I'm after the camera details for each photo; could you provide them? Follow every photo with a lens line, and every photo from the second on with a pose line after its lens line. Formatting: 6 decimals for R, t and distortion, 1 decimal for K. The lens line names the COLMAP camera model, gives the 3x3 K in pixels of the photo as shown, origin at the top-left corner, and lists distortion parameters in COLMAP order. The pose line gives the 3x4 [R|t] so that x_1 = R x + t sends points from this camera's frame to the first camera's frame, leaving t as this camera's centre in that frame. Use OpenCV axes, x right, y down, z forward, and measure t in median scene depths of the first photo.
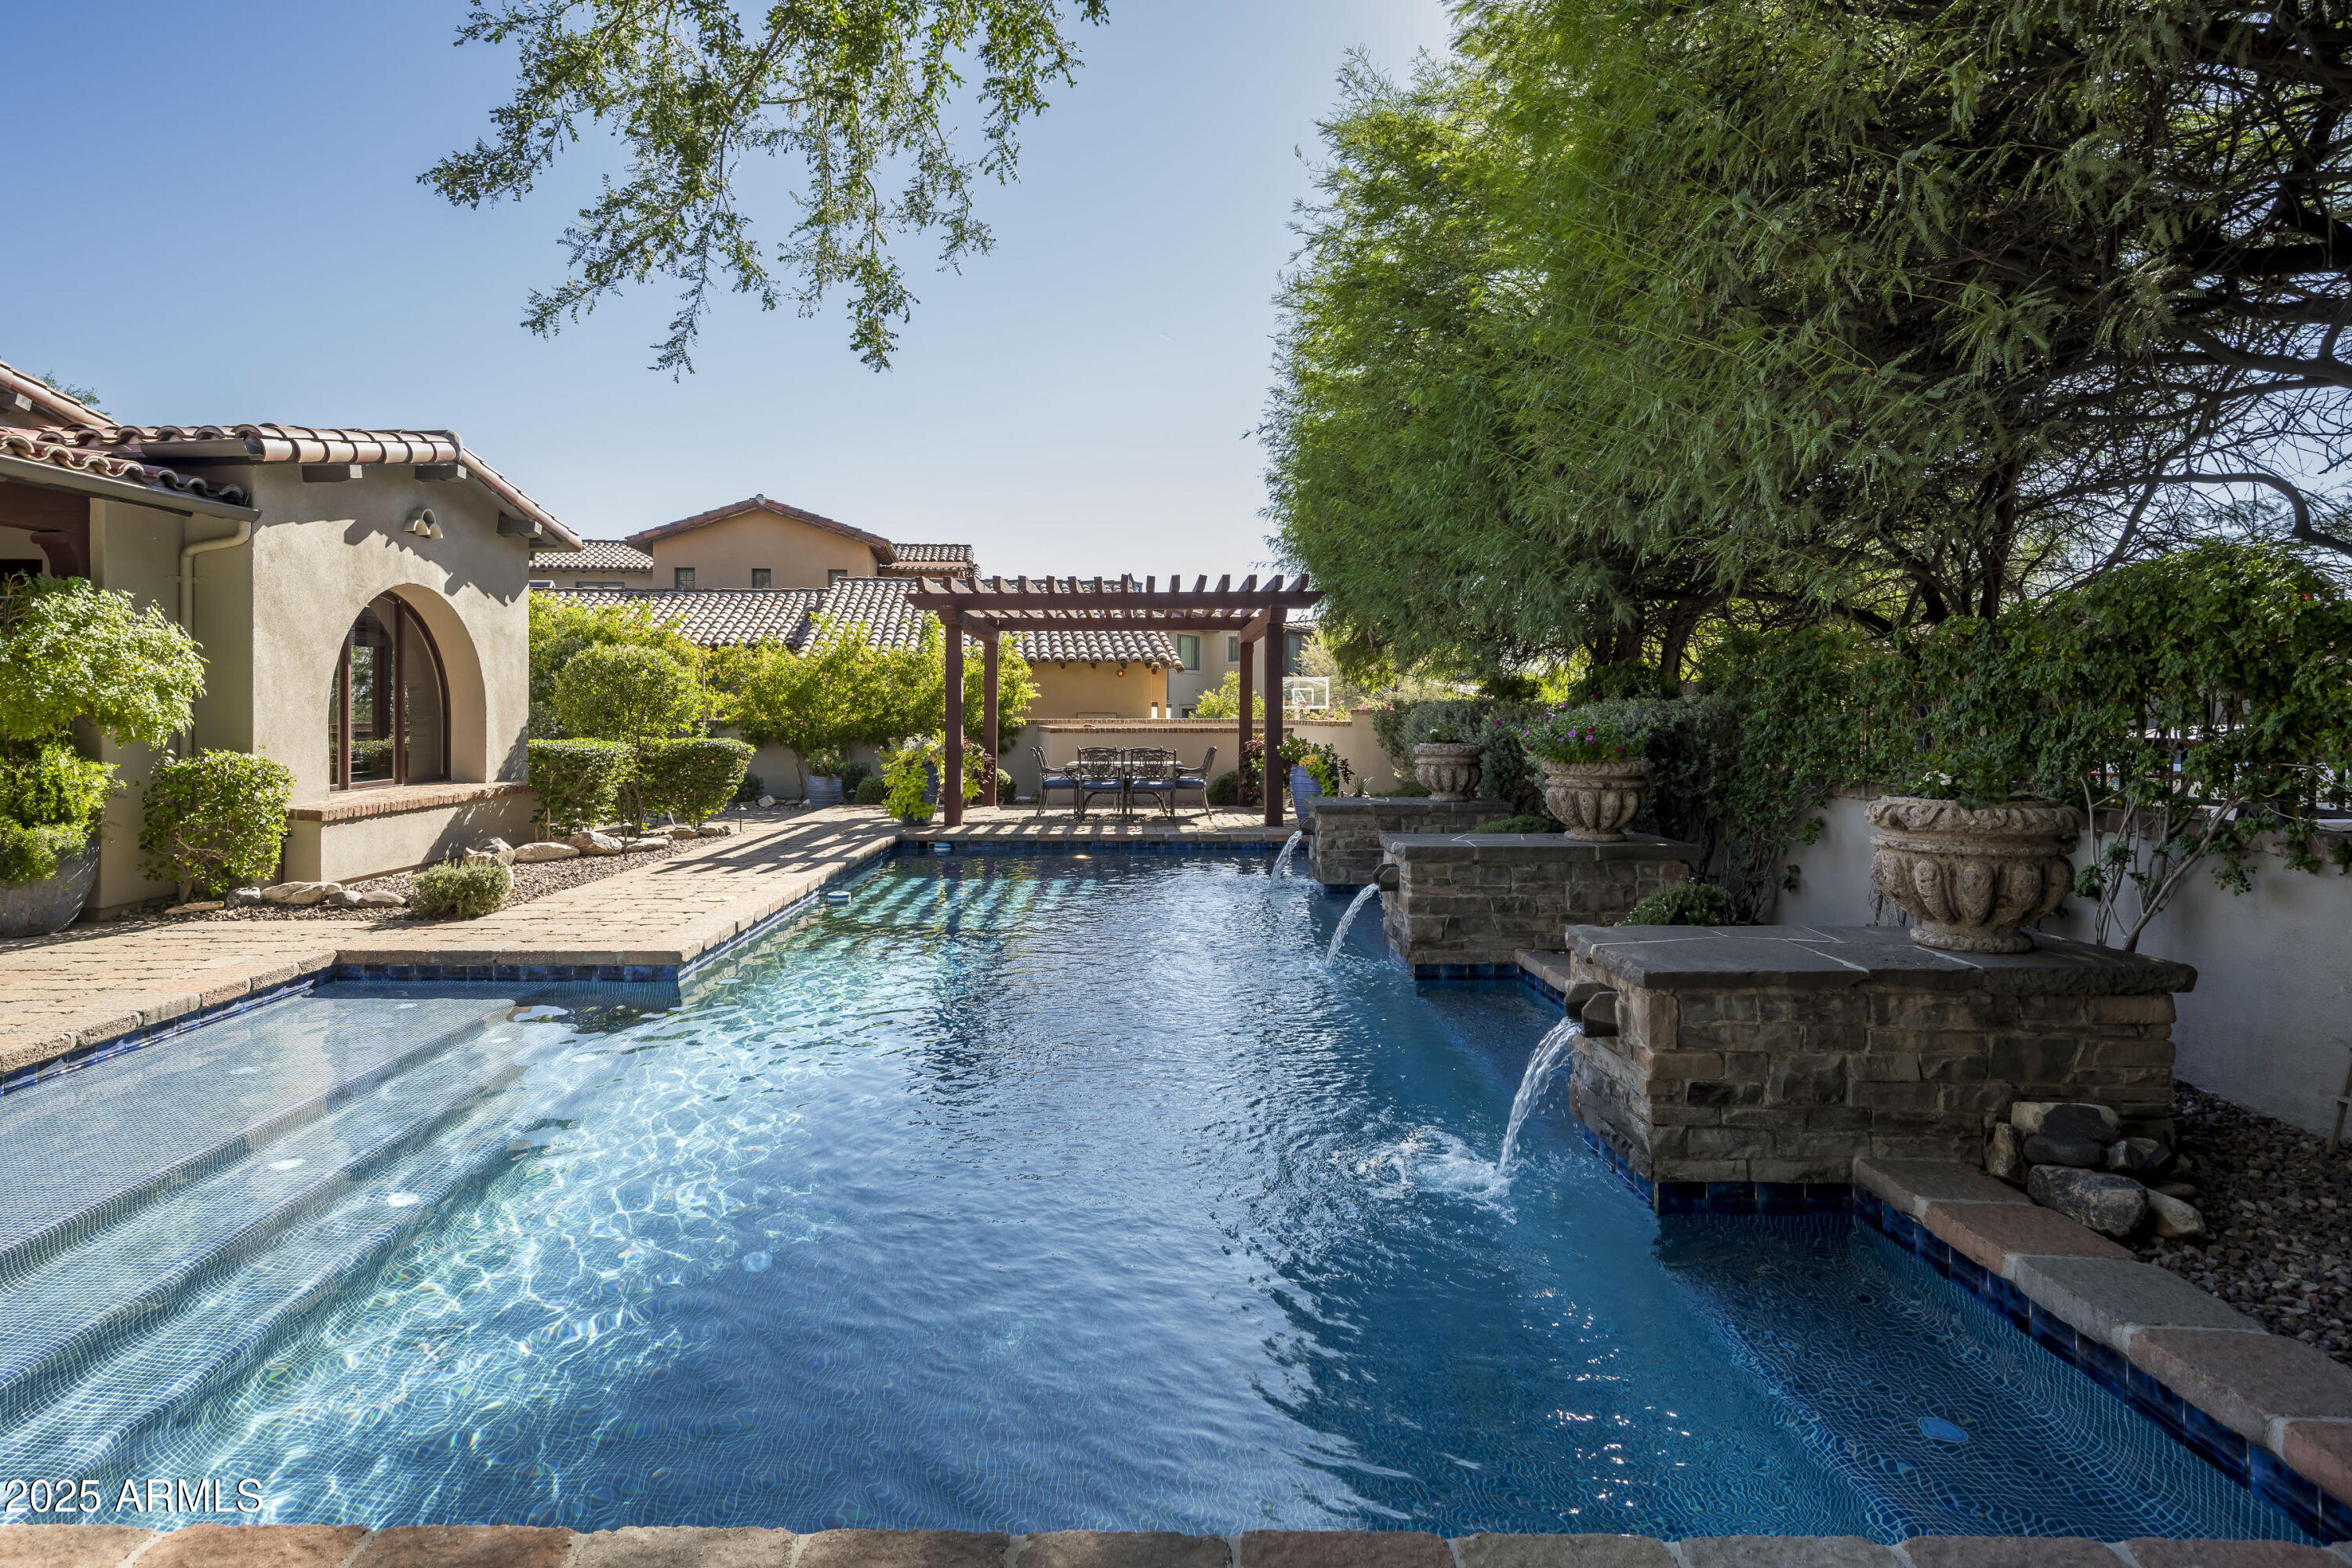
lens RADIAL K [[1220.0, 0, 1111.6], [0, 1220.0, 692.3], [0, 0, 1]] dist [0.000498, 0.000082]
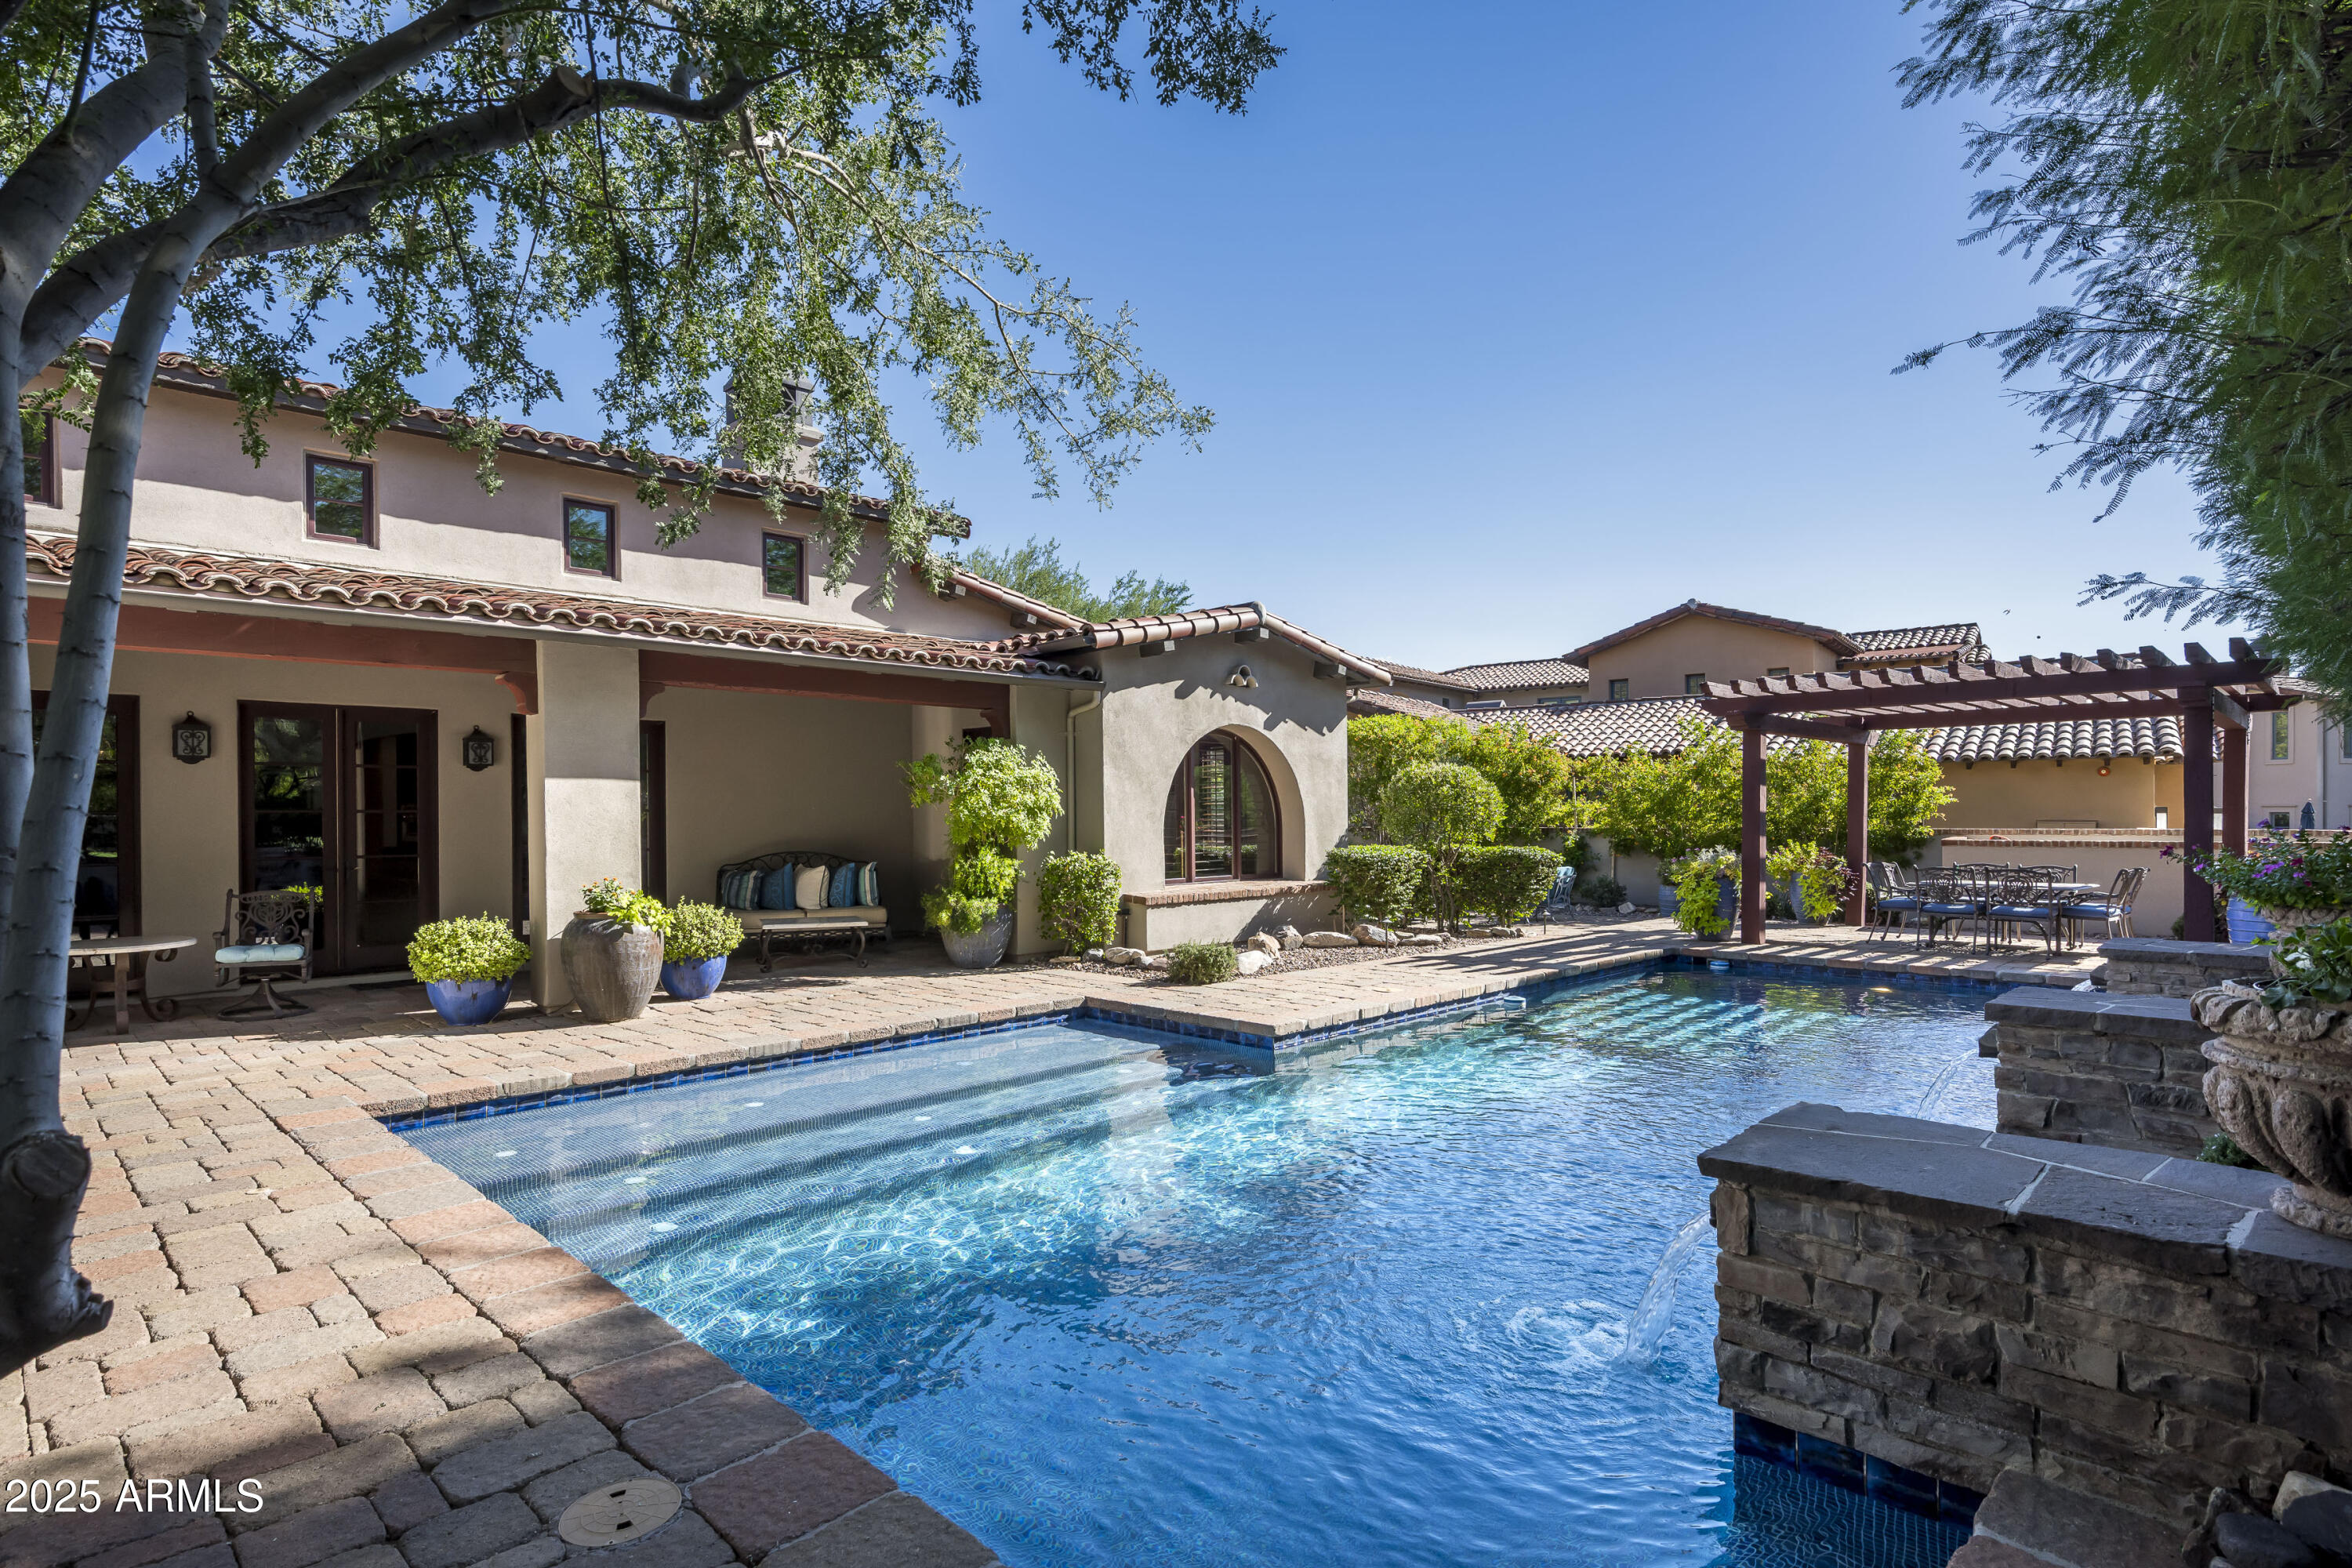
lens RADIAL K [[1197.2, 0, 1211.6], [0, 1197.2, 815.8], [0, 0, 1]] dist [-0.003475, -0.000613]
pose [[0.731442, -0.001324, -0.681902, 0.271451], [0.012888, 0.999846, 0.011883, -0.007853], [0.681781, -0.017480, 0.731347, 0.058357]]
